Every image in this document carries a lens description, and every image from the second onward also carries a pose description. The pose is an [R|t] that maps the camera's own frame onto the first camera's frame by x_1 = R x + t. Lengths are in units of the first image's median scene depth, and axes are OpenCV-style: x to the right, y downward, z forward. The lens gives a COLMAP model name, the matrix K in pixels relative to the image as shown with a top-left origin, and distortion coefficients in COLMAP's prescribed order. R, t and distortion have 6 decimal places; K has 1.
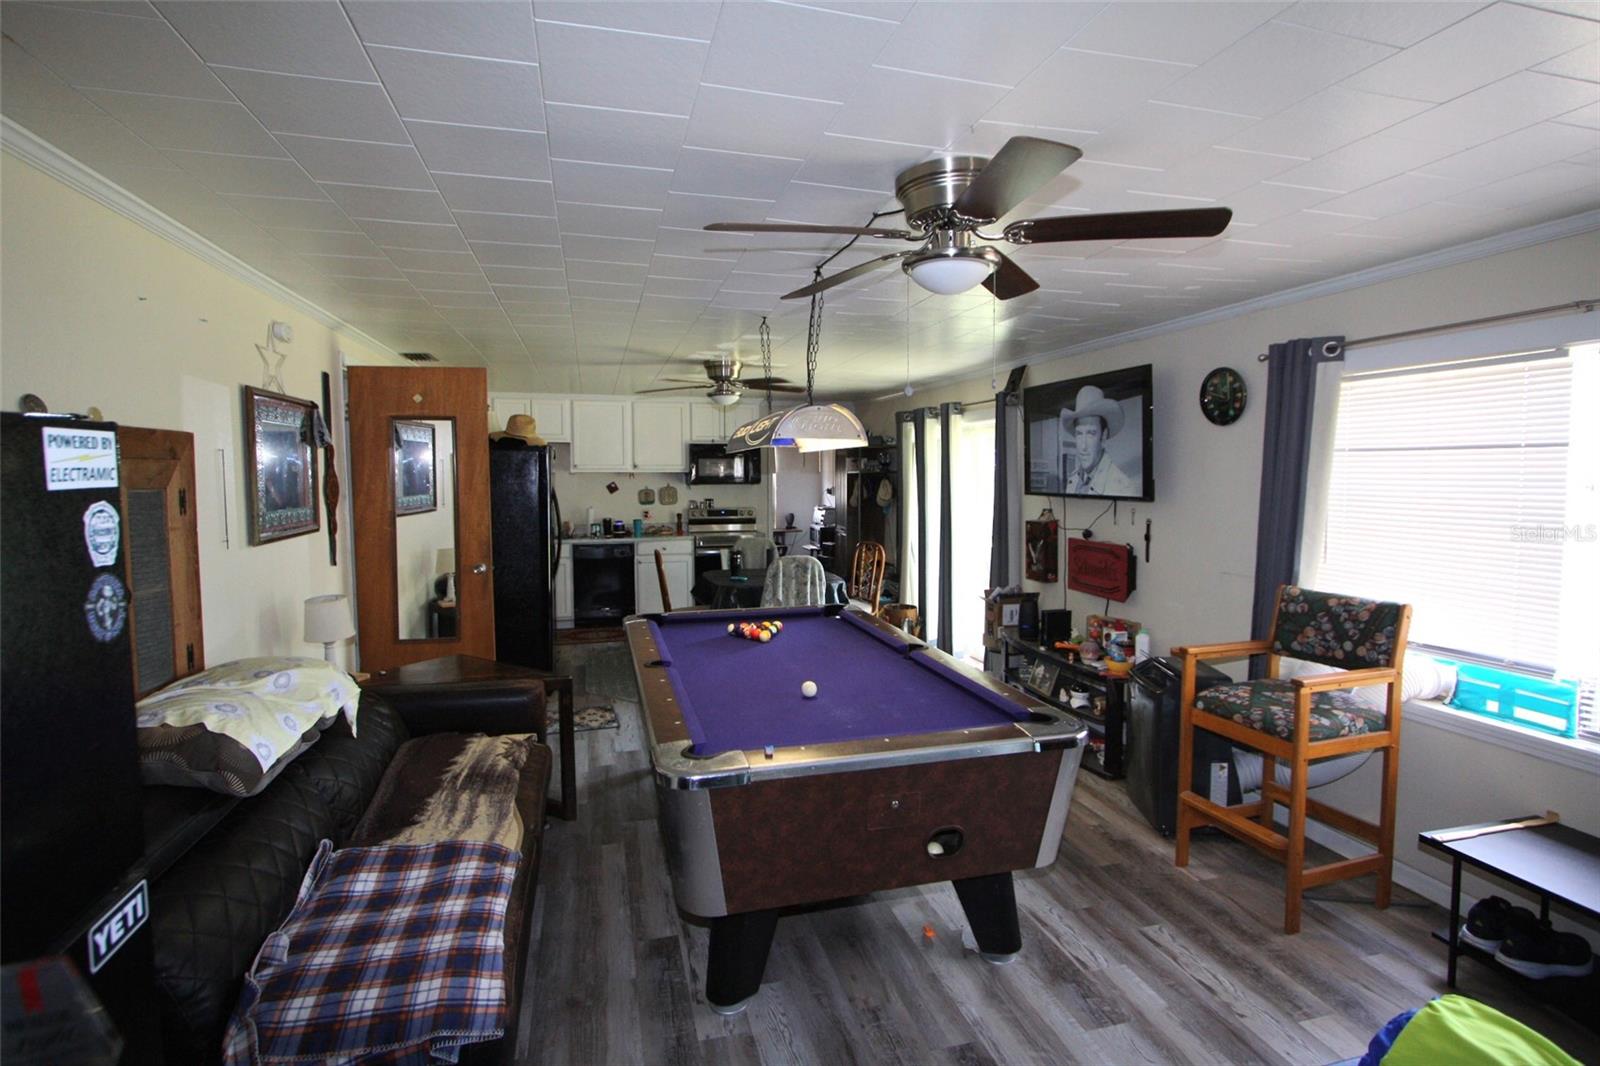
lens RADIAL K [[760.7, 0, 799.4], [0, 760.7, 526.4], [0, 0, 1]] dist [0.000300, 0.000050]
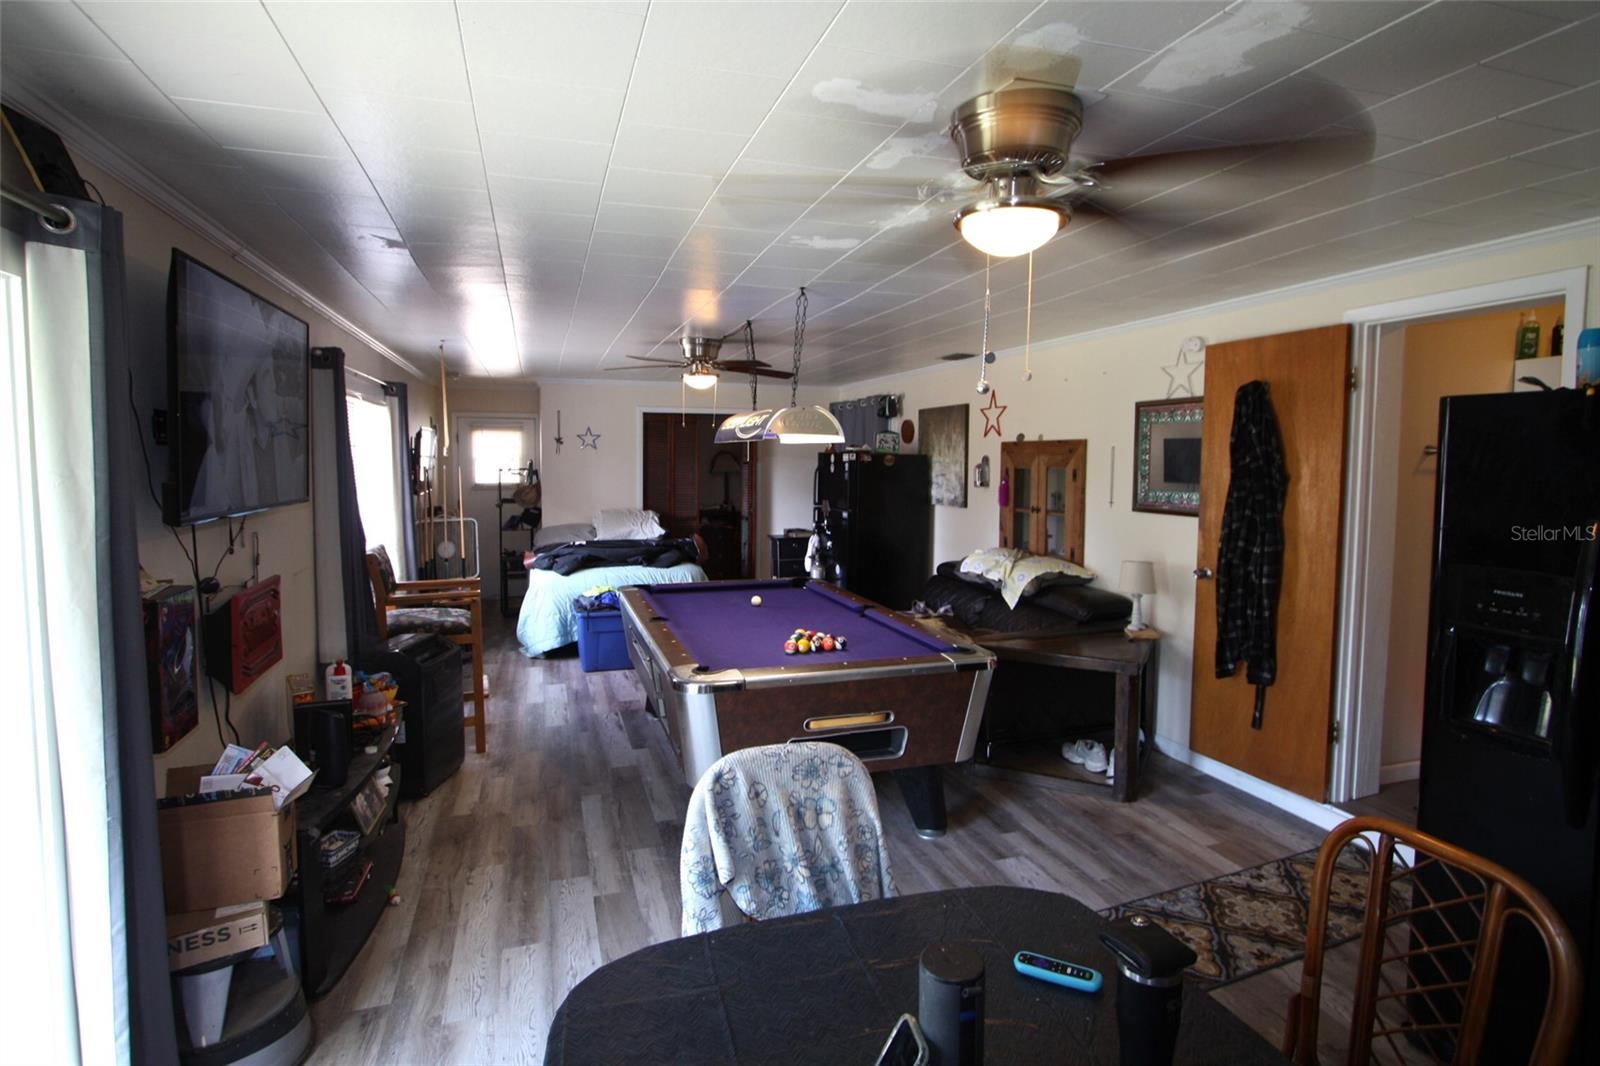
lens RADIAL K [[819.7, 0, 798.1], [0, 819.7, 525.1], [0, 0, 1]] dist [-0.000179, -0.000006]
pose [[-0.998564, 0.009715, -0.052684, 0.008328], [0.001252, 0.987384, 0.158338, -0.141053], [0.053558, 0.158045, -0.985978, 1.798836]]
